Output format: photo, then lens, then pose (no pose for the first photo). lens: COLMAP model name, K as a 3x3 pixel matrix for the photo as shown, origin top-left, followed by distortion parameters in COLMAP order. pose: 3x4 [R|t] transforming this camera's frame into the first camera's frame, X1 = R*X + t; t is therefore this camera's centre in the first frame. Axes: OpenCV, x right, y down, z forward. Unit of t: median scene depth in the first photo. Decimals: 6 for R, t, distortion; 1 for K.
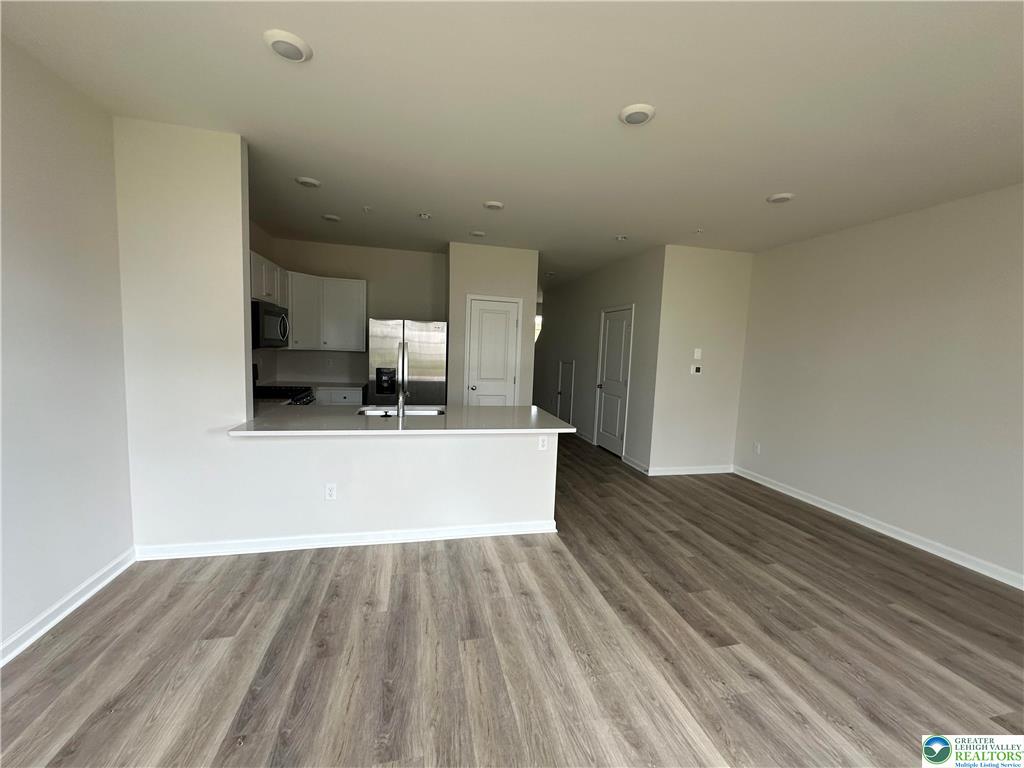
lens RADIAL K [[402.3, 0, 512.0], [0, 402.3, 384.0], [0, 0, 1]] dist [-0.000874, 0.000015]
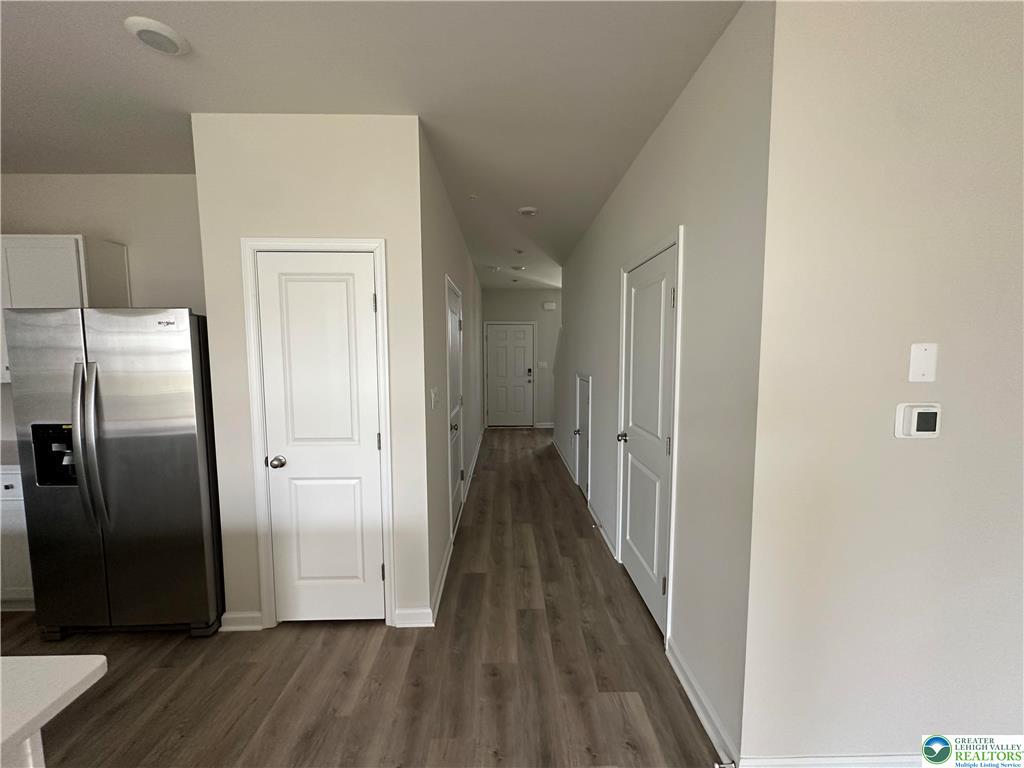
lens RADIAL K [[380.2, 0, 531.9], [0, 380.2, 381.2], [0, 0, 1]] dist [0.000712, 0.000154]
pose [[0.977917, -0.028239, -0.207077, 0.247218], [0.025252, 0.999536, -0.017052, -0.061584], [0.207462, 0.011447, 0.978176, 0.666508]]
